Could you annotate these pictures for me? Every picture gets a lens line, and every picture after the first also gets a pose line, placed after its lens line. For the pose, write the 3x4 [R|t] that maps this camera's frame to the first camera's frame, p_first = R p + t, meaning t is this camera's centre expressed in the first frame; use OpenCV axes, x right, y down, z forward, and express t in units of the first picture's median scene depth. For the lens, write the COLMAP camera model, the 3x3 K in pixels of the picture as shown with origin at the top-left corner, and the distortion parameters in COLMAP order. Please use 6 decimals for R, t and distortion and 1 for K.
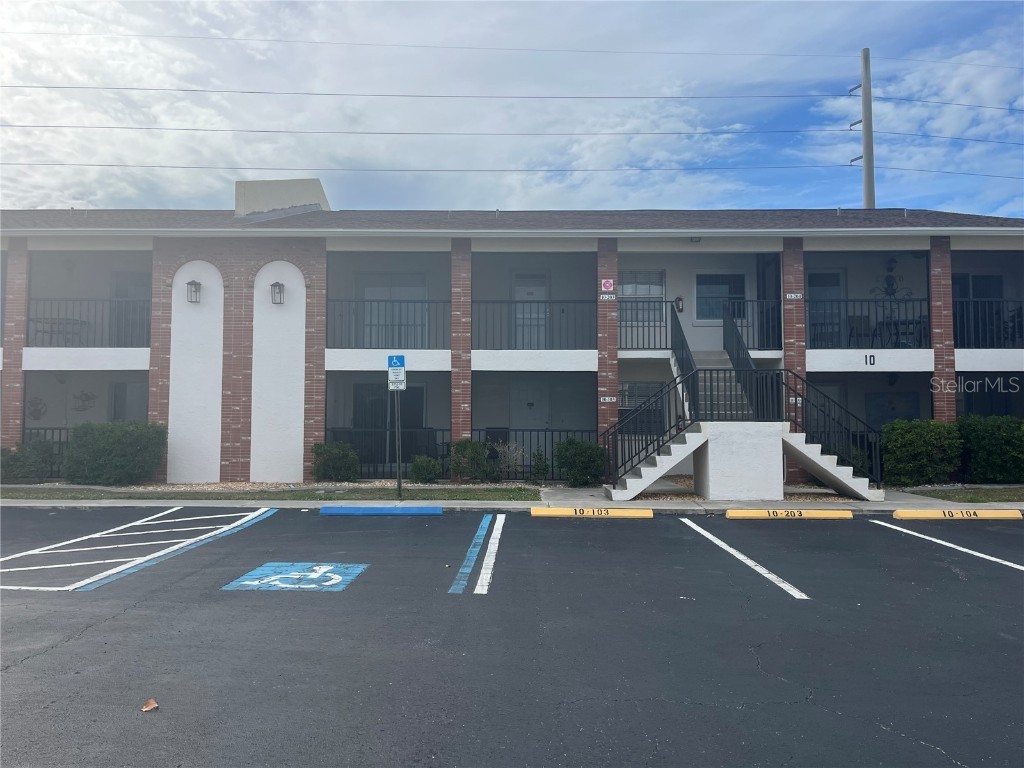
lens RADIAL K [[775.1, 0, 504.0], [0, 775.1, 385.2], [0, 0, 1]] dist [-0.007229, -0.003976]
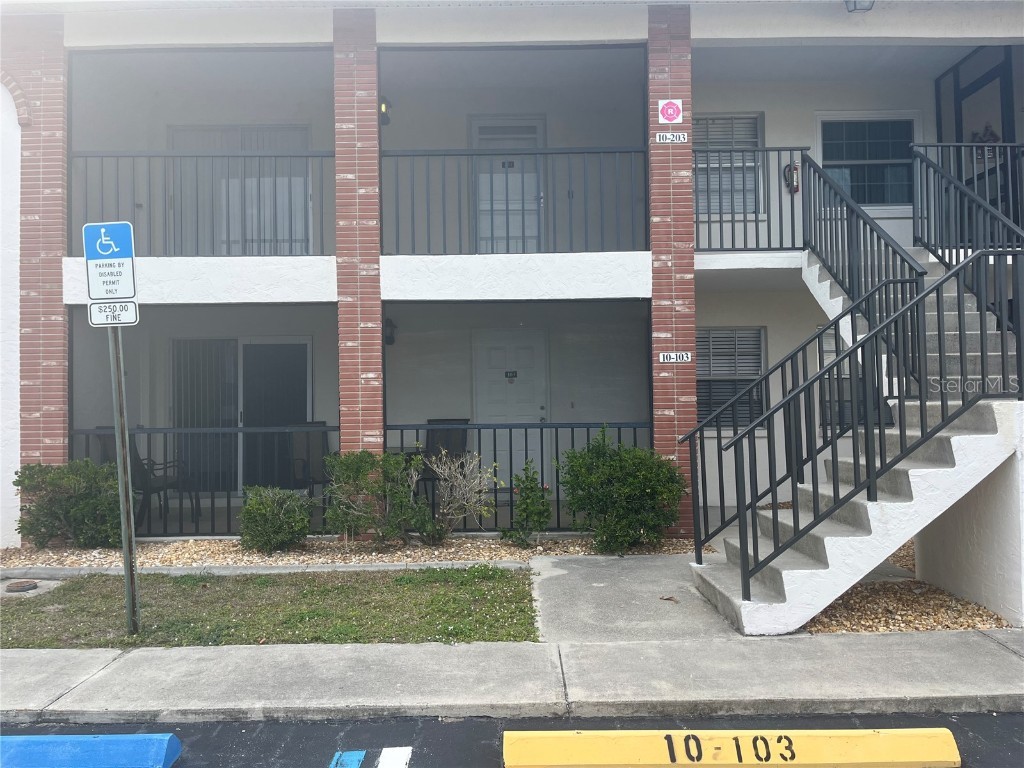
lens RADIAL K [[775.1, 0, 515.8], [0, 775.1, 380.4], [0, 0, 1]] dist [-0.007229, -0.003976]
pose [[0.999410, -0.016063, 0.030345, 0.024016], [0.015641, 0.999779, 0.014069, 0.024112], [-0.030565, -0.013586, 0.999440, 0.533681]]
